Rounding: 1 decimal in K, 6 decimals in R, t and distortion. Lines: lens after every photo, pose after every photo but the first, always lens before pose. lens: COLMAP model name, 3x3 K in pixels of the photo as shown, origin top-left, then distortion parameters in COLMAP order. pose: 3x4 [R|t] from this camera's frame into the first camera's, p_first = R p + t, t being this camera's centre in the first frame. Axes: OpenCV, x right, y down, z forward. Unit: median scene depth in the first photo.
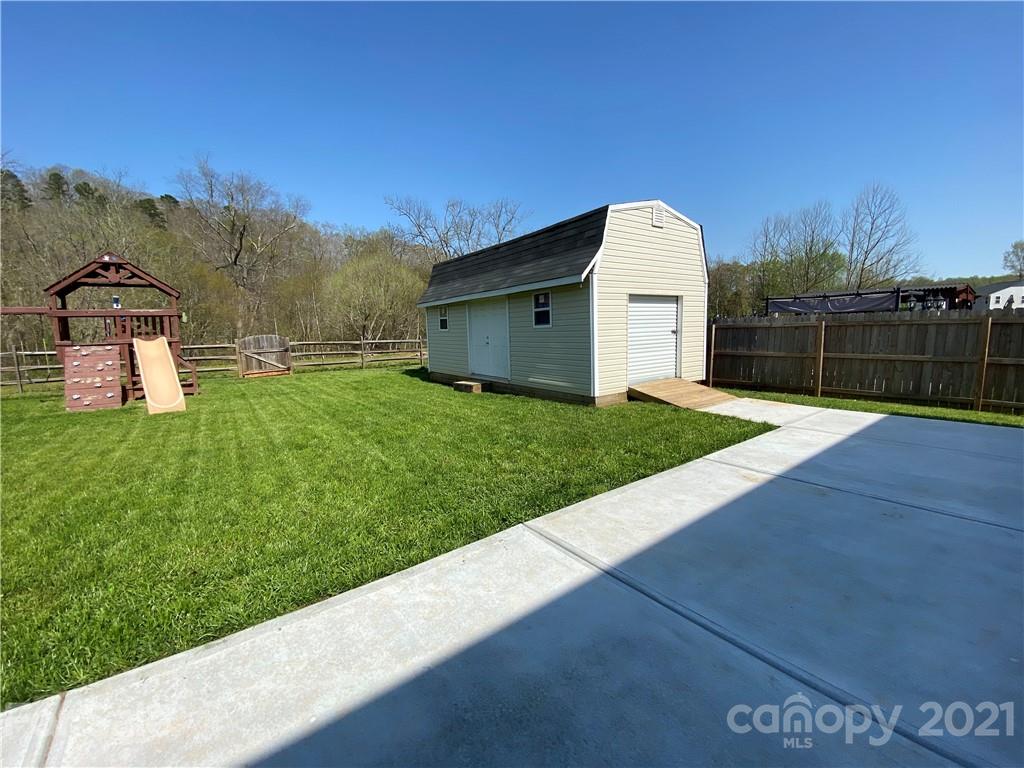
lens RADIAL K [[412.7, 0, 518.2], [0, 412.7, 385.7], [0, 0, 1]] dist [0.025921, -0.023684]
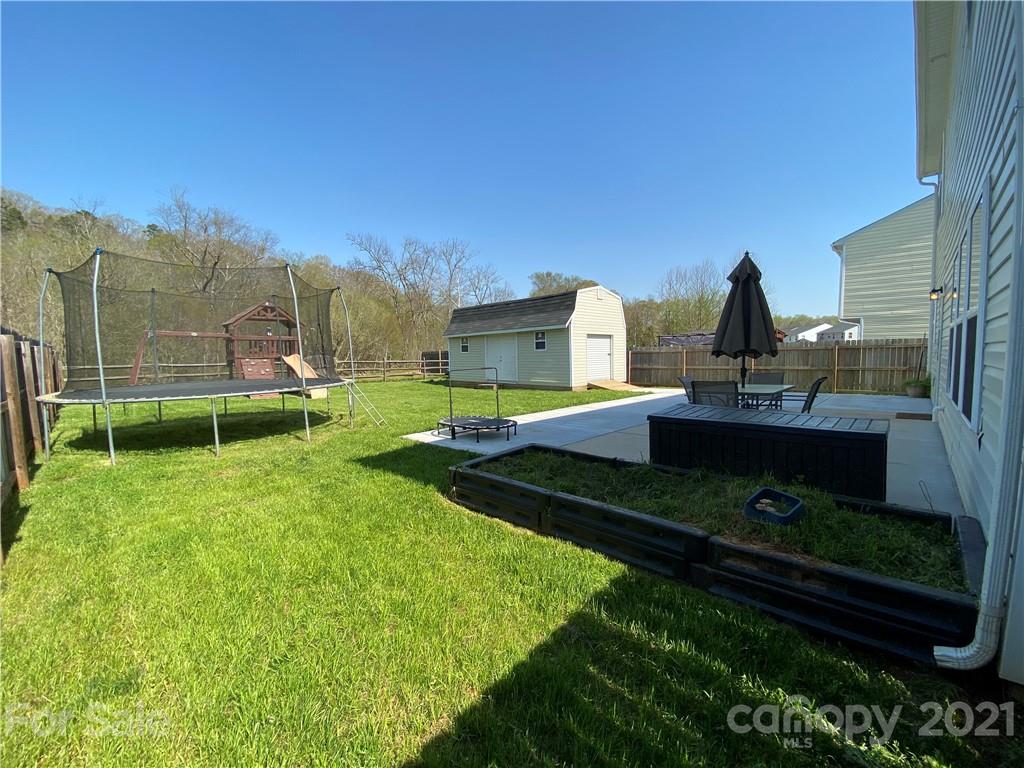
lens RADIAL K [[412.7, 0, 518.2], [0, 412.7, 385.7], [0, 0, 1]] dist [0.025921, -0.023684]
pose [[0.986851, -0.001607, 0.161626, -0.308783], [0.012140, 0.997863, -0.064205, 0.118568], [-0.161178, 0.065323, 0.984761, -0.707910]]
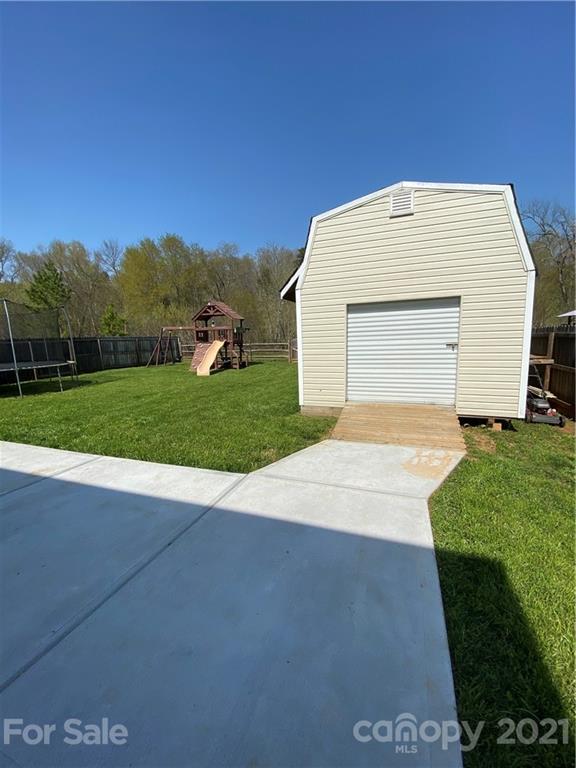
lens RADIAL K [[313.4, 0, 288.0], [0, 313.4, 384.0], [0, 0, 1]] dist [0.041093, -0.045611]
pose [[0.542167, 0.132832, -0.829705, 0.700216], [-0.098019, 0.990683, 0.094553, -0.084998], [0.834534, 0.030063, 0.550135, 0.439578]]
